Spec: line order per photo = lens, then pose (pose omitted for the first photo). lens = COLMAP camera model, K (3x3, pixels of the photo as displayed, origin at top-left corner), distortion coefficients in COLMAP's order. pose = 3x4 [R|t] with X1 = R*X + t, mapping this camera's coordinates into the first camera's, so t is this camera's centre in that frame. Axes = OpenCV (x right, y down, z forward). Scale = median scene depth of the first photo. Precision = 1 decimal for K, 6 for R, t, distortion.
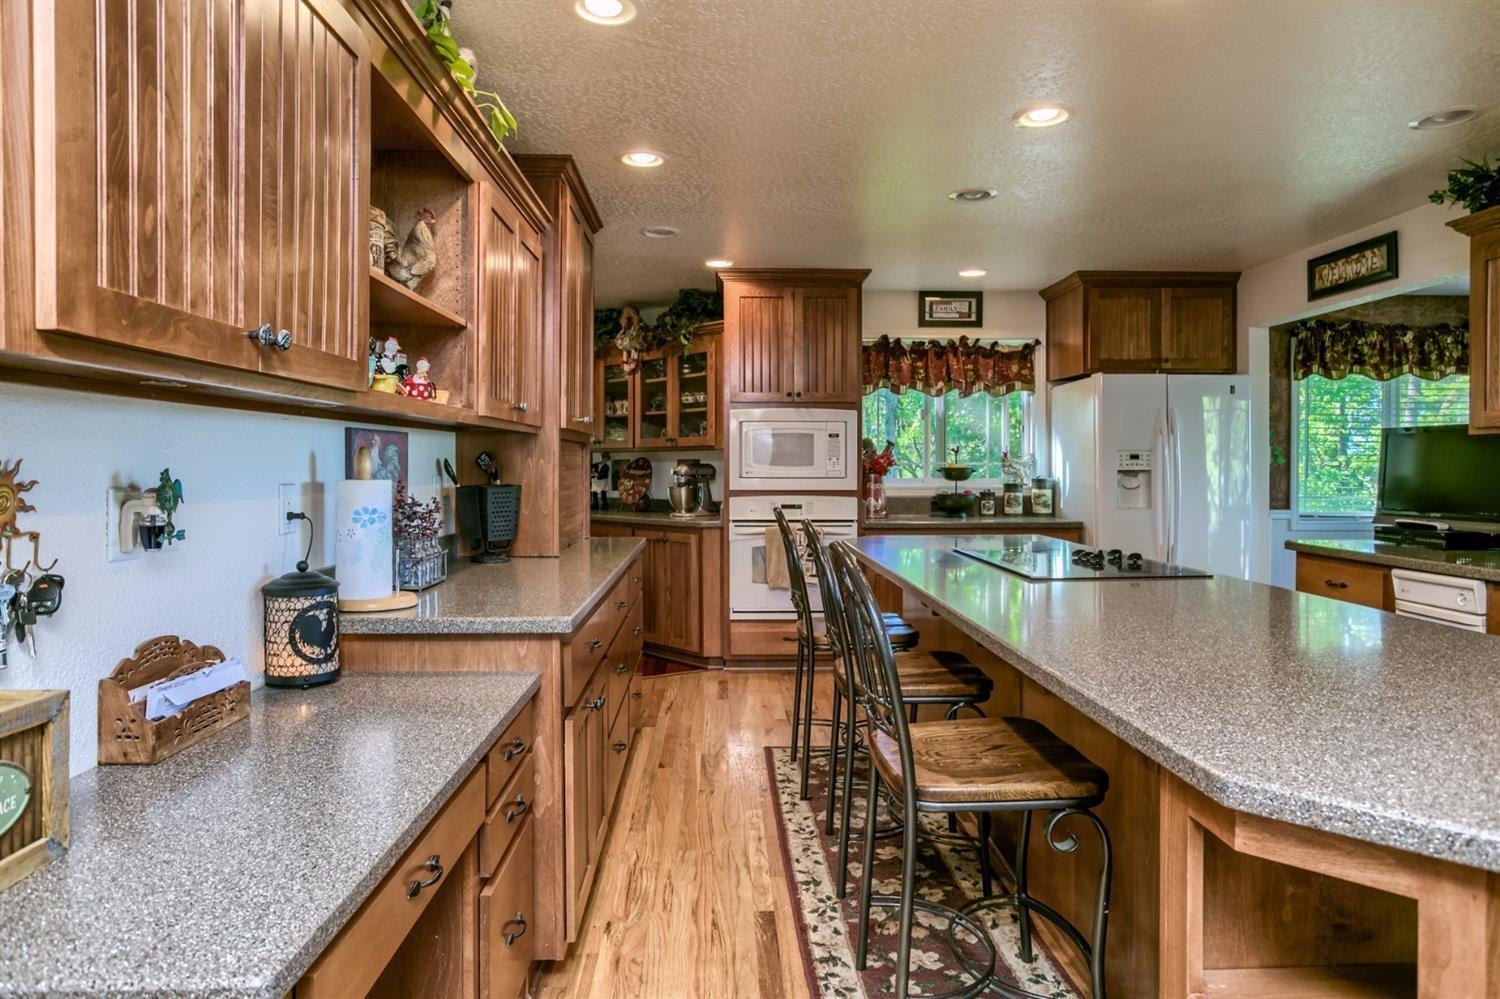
lens RADIAL K [[894.3, 0, 751.5], [0, 894.3, 463.4], [0, 0, 1]] dist [-0.047648, 0.038211]
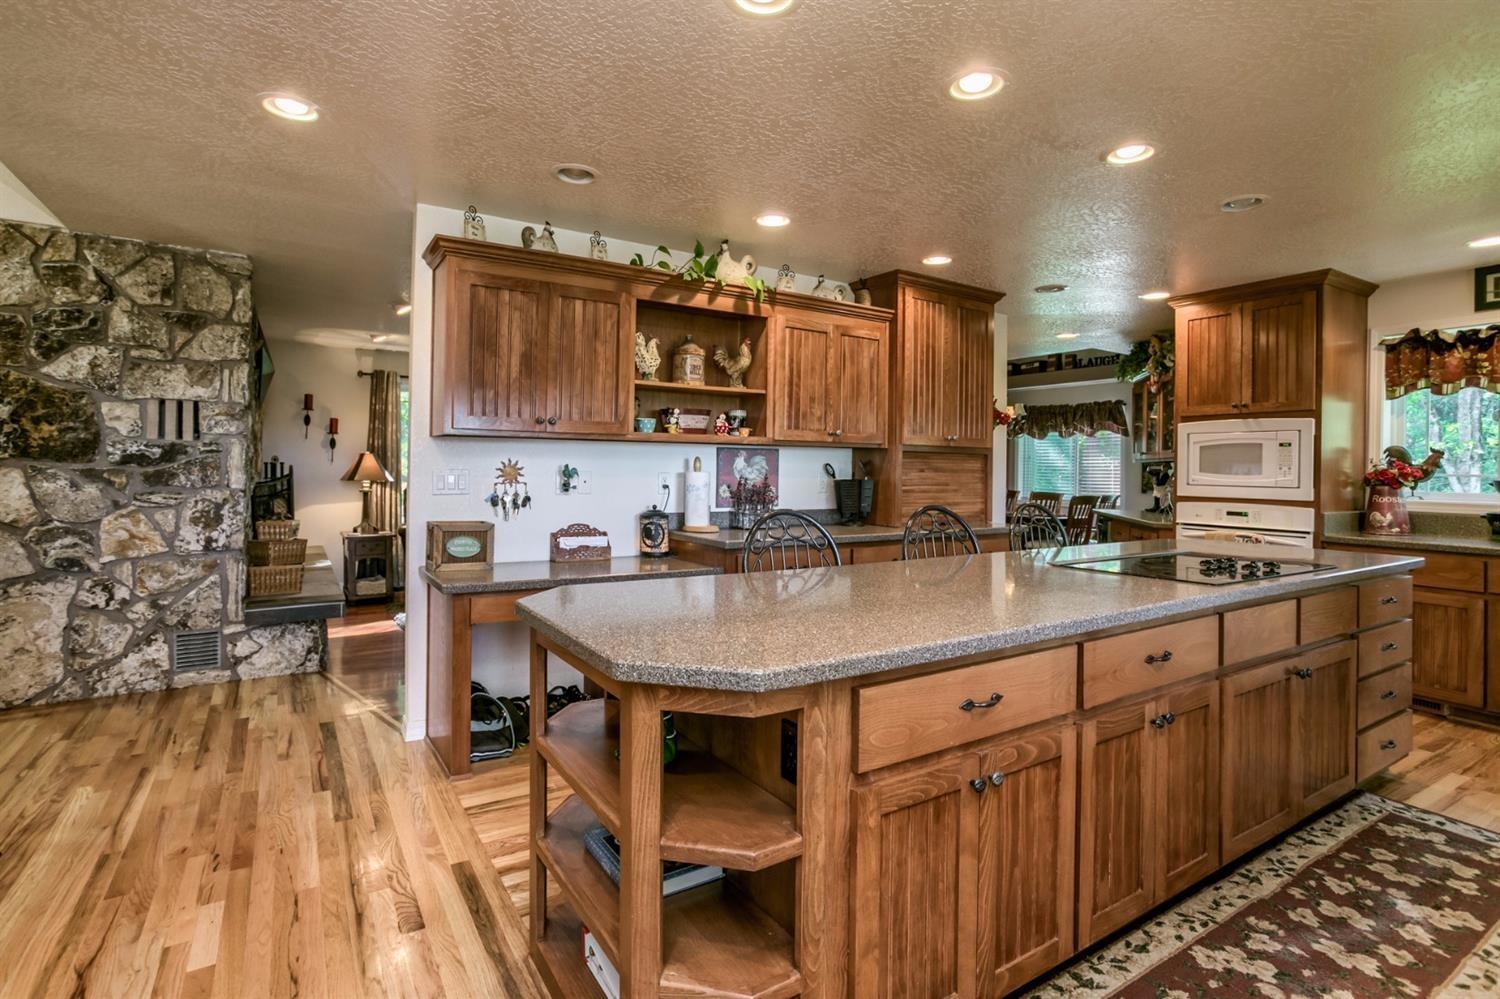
lens RADIAL K [[730.5, 0, 749.6], [0, 730.5, 468.8], [0, 0, 1]] dist [-0.000318, 0.000181]
pose [[0.506660, 0.008078, -0.862108, 0.490077], [-0.013407, 0.999909, 0.001489, 0.002191], [0.862042, 0.010803, 0.506723, 0.078117]]
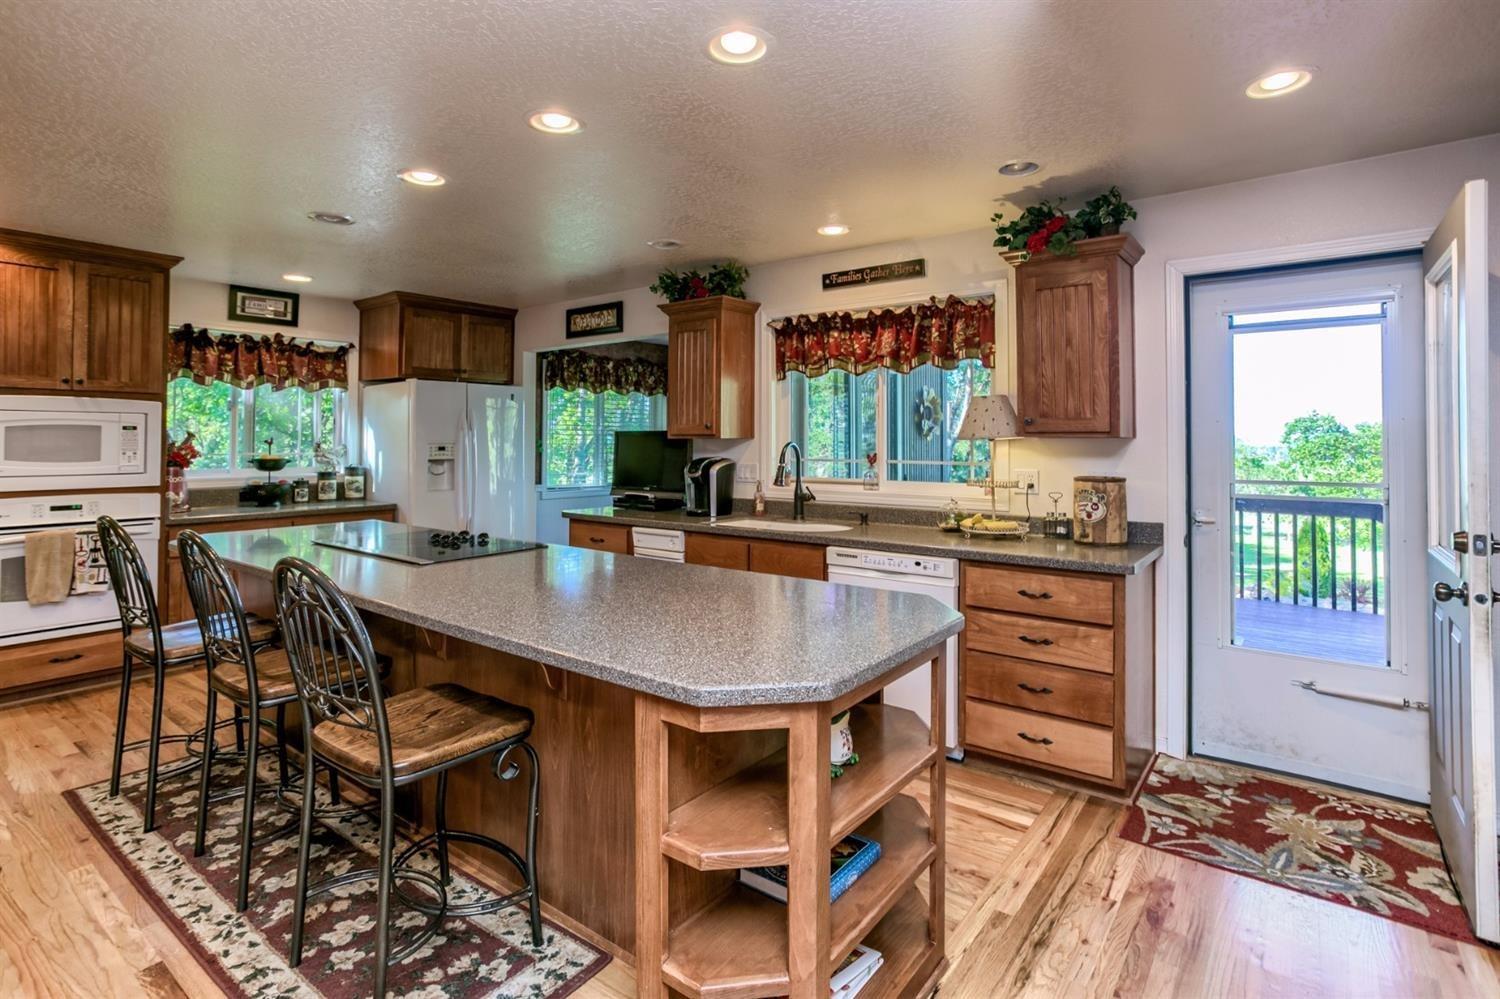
lens RADIAL K [[748.0, 0, 752.7], [0, 748.0, 425.7], [0, 0, 1]] dist [-0.016819, 0.016362]
pose [[0.638499, 0.016822, 0.769439, -0.090779], [-0.002774, 0.999805, -0.019556, -0.020345], [-0.769618, 0.010352, 0.638421, 0.006159]]
